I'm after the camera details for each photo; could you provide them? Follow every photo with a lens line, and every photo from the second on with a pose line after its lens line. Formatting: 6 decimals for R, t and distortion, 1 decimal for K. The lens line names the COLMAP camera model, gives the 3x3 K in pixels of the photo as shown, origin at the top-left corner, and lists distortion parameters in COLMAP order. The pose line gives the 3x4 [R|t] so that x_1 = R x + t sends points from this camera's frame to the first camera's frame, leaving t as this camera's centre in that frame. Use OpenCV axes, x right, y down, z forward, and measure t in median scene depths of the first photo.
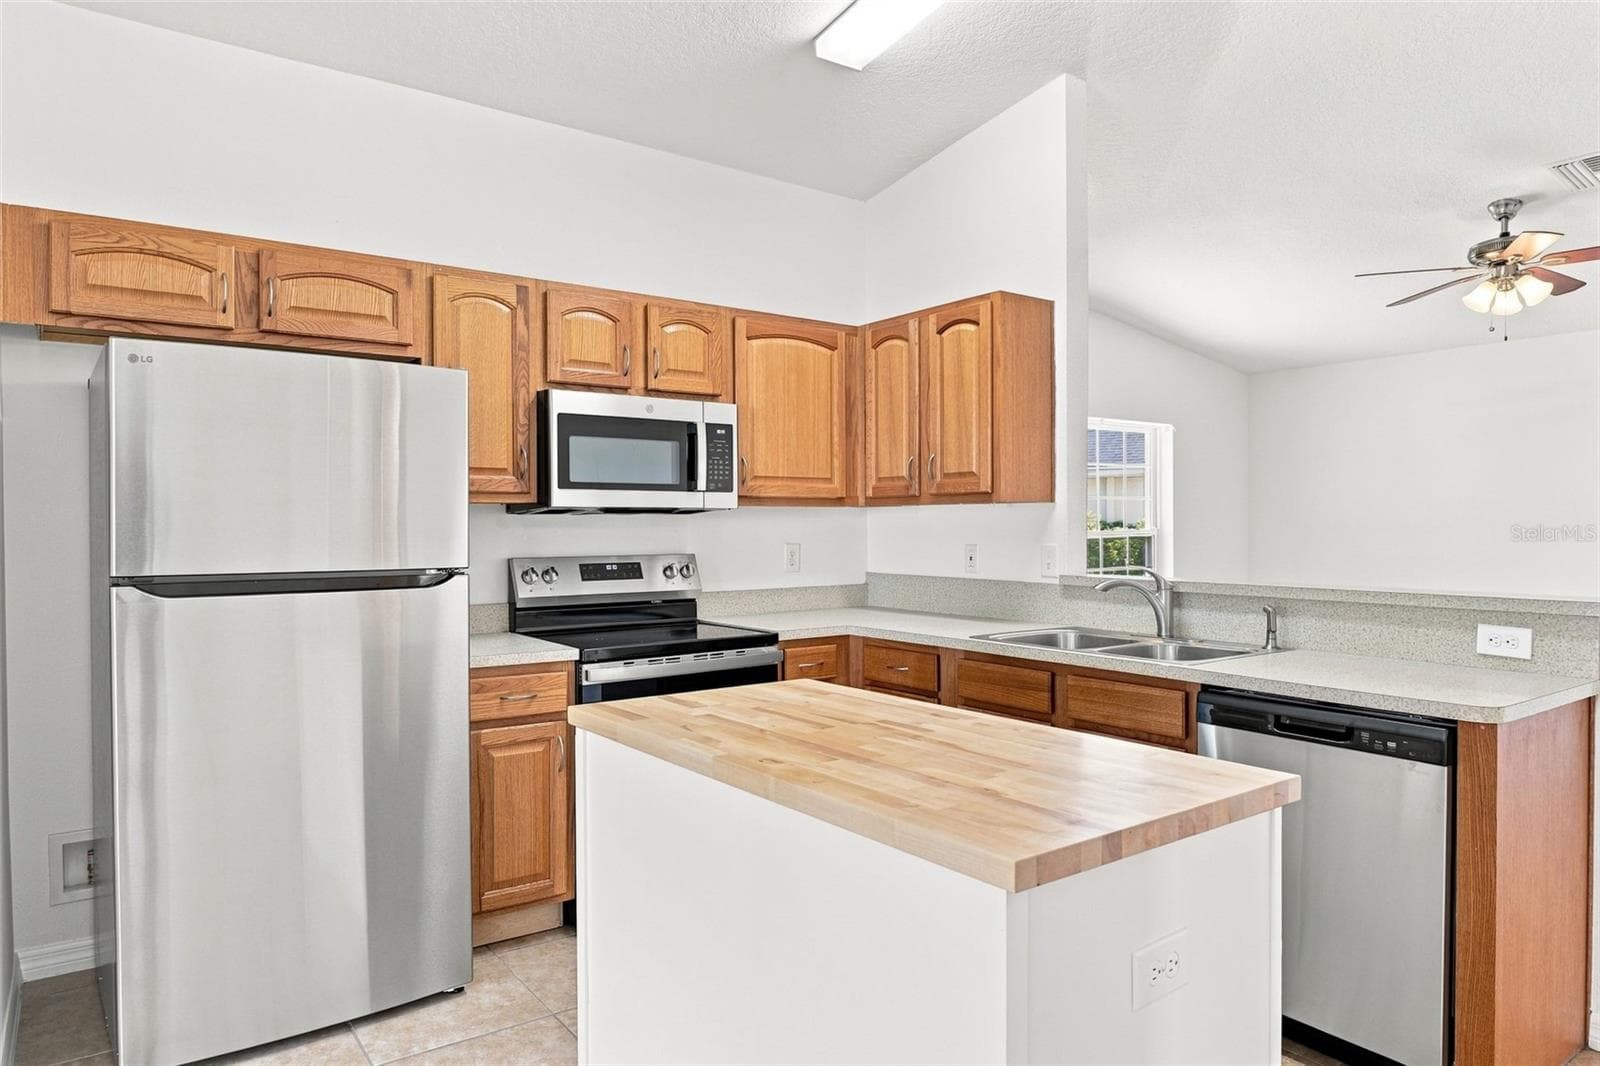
lens RADIAL K [[1012.8, 0, 800.2], [0, 1012.8, 536.9], [0, 0, 1]] dist [-0.009138, -0.001790]
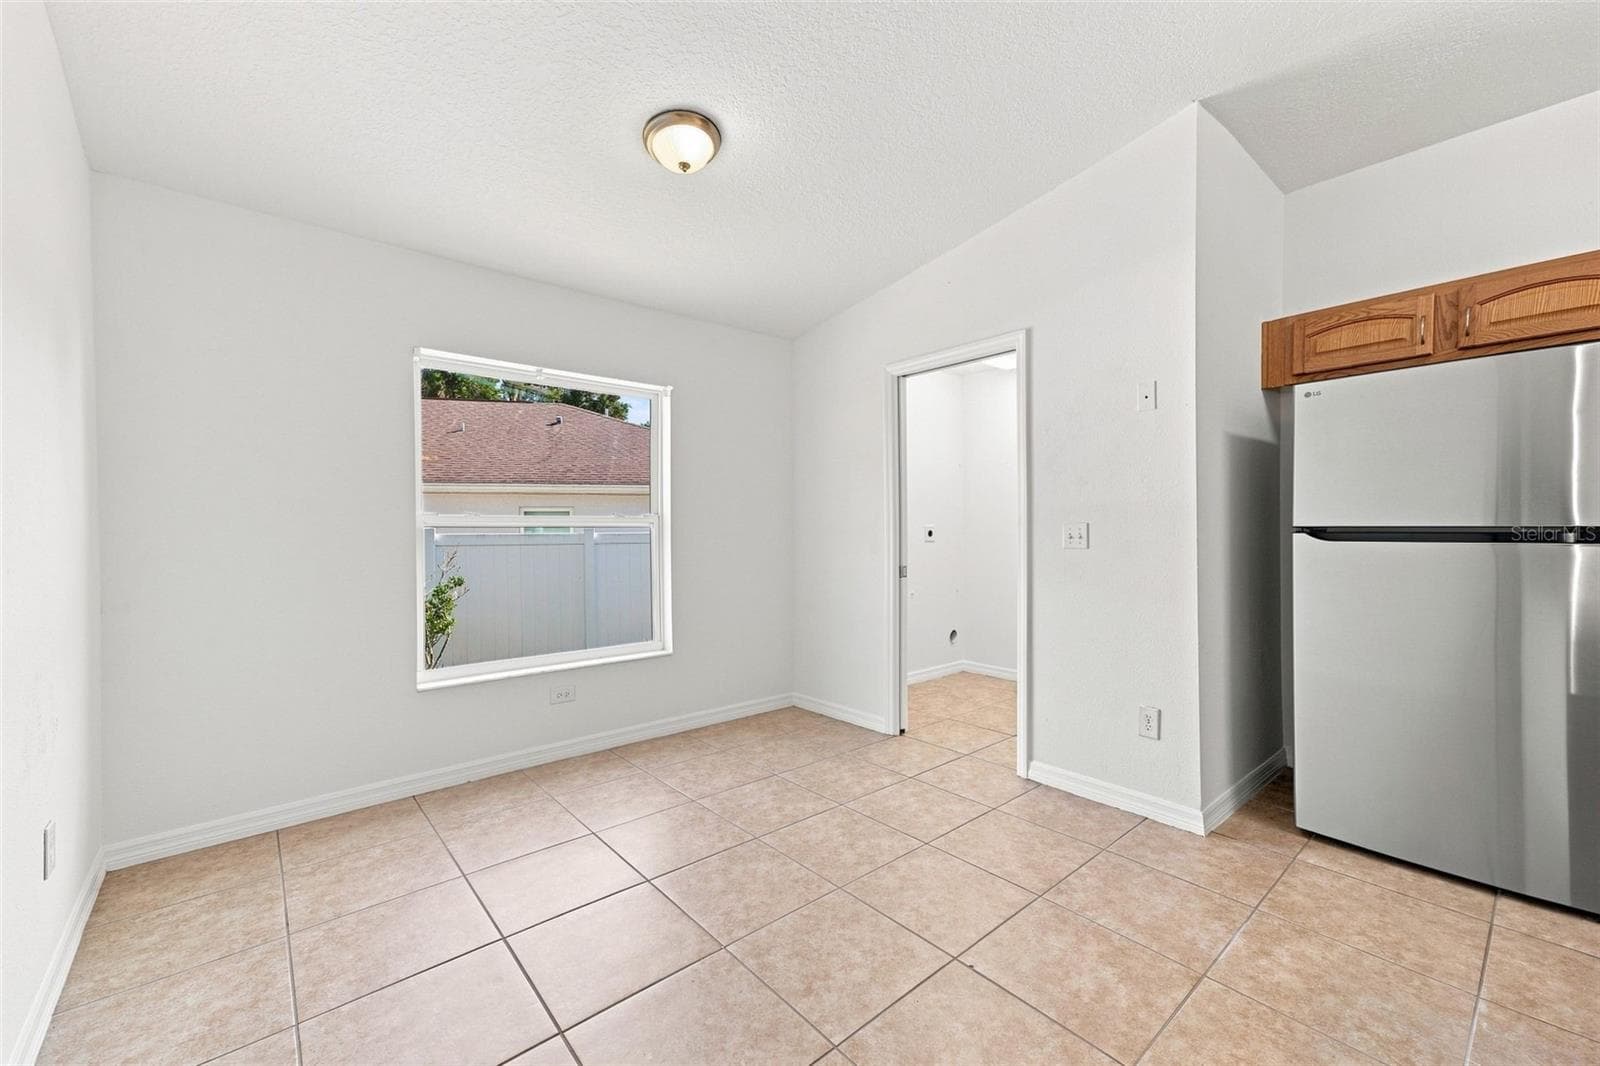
lens RADIAL K [[651.6, 0, 795.5], [0, 651.6, 531.1], [0, 0, 1]] dist [0.016263, 0.004956]
pose [[0.069755, 0.009701, -0.997517, 0.227004], [-0.006416, 0.999936, 0.009276, 0.026326], [0.997543, 0.005753, 0.069813, 0.056095]]
